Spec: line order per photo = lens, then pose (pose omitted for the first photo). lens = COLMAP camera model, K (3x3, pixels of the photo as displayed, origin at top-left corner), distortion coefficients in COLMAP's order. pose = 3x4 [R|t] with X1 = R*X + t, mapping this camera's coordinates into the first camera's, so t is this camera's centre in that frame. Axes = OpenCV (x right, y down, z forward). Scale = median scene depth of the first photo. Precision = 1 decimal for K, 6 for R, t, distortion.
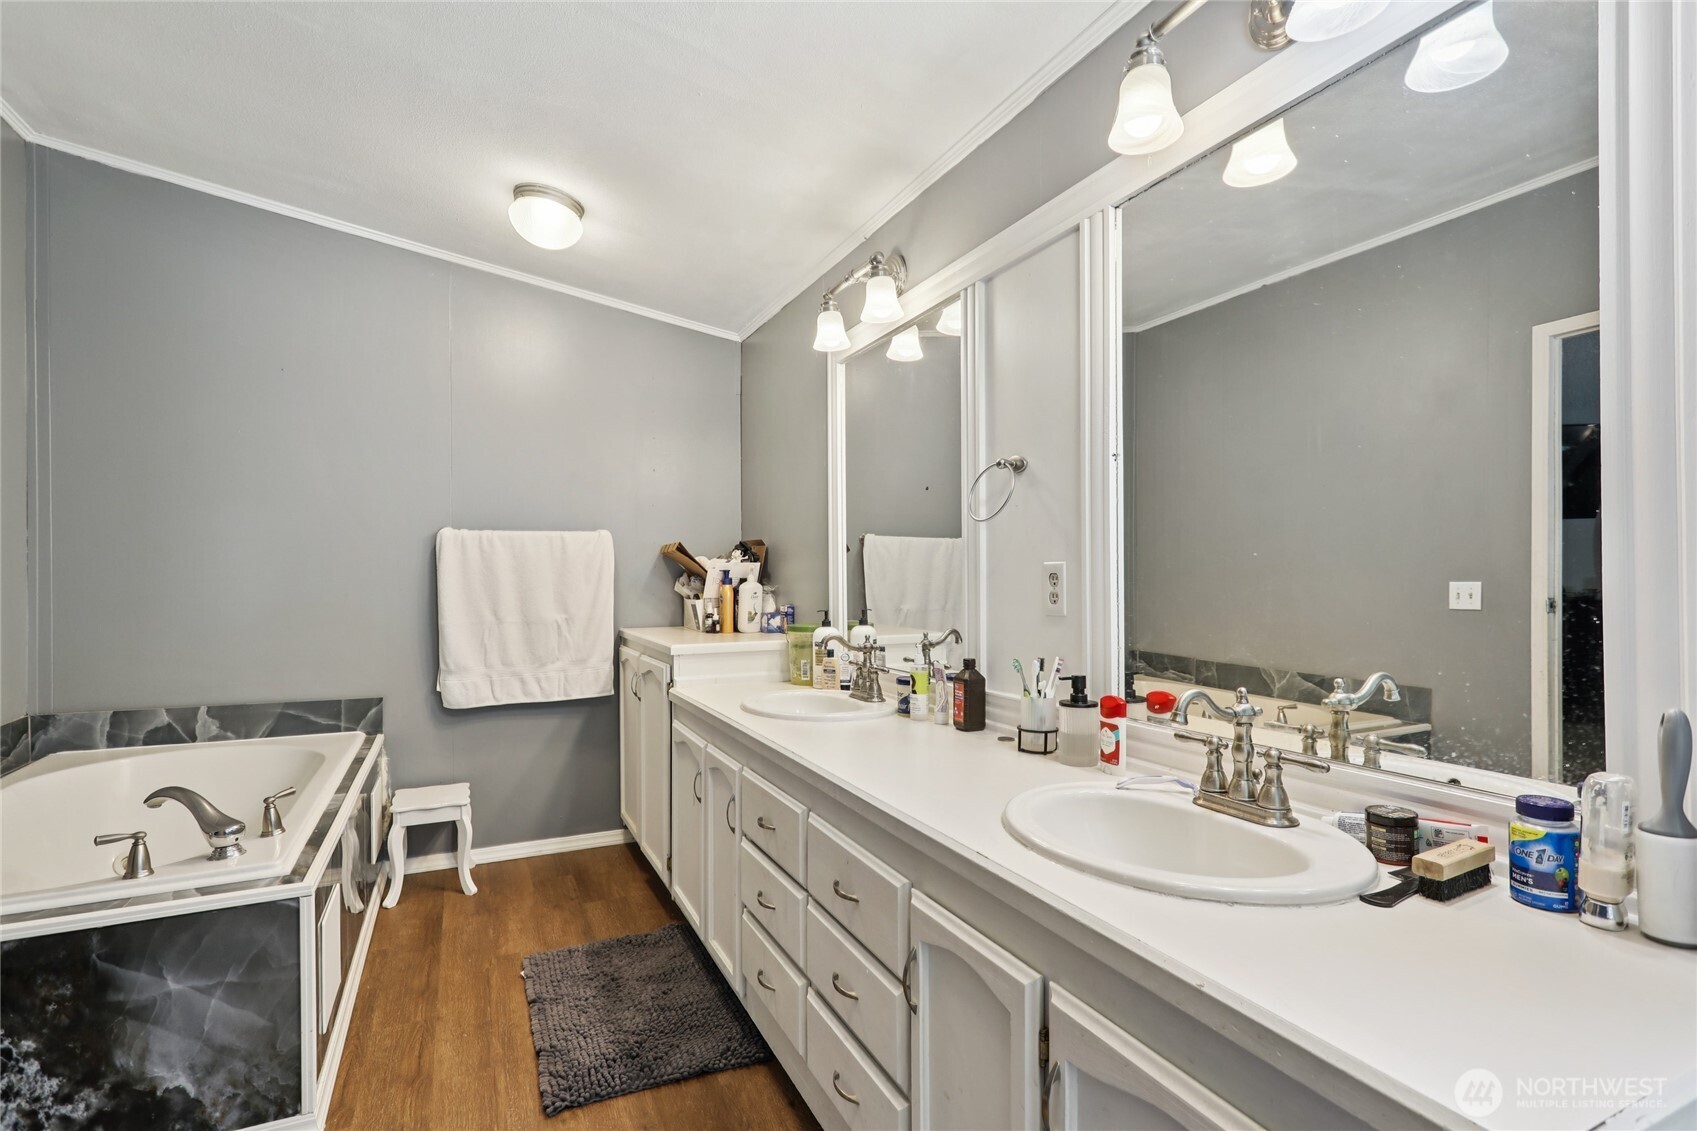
lens RADIAL K [[801.0, 0, 846.5], [0, 801.0, 571.8], [0, 0, 1]] dist [-0.002181, 0.001371]
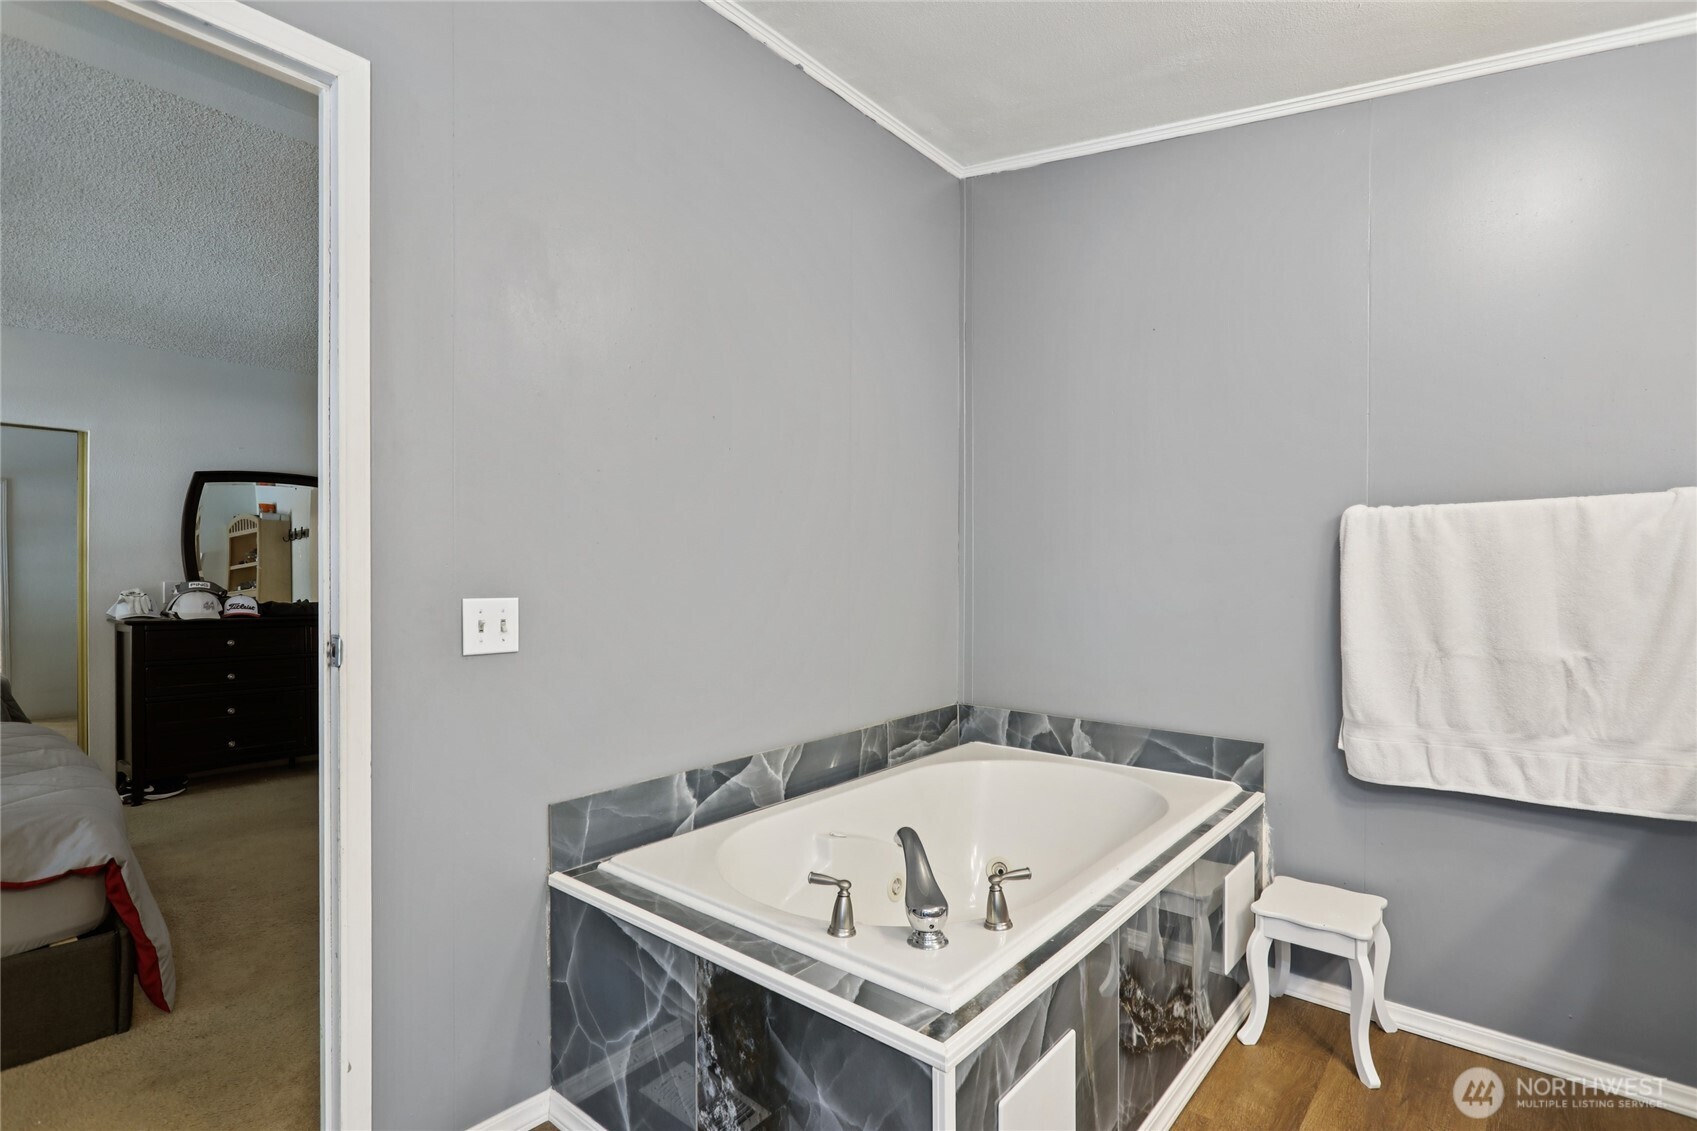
lens RADIAL K [[808.2, 0, 845.6], [0, 808.2, 589.8], [0, 0, 1]] dist [-0.010567, 0.009412]
pose [[0.401159, 0.017733, -0.915837, -0.063369], [0.001445, 0.999799, 0.019991, 0.000606], [0.916008, -0.009343, 0.401052, 0.382270]]
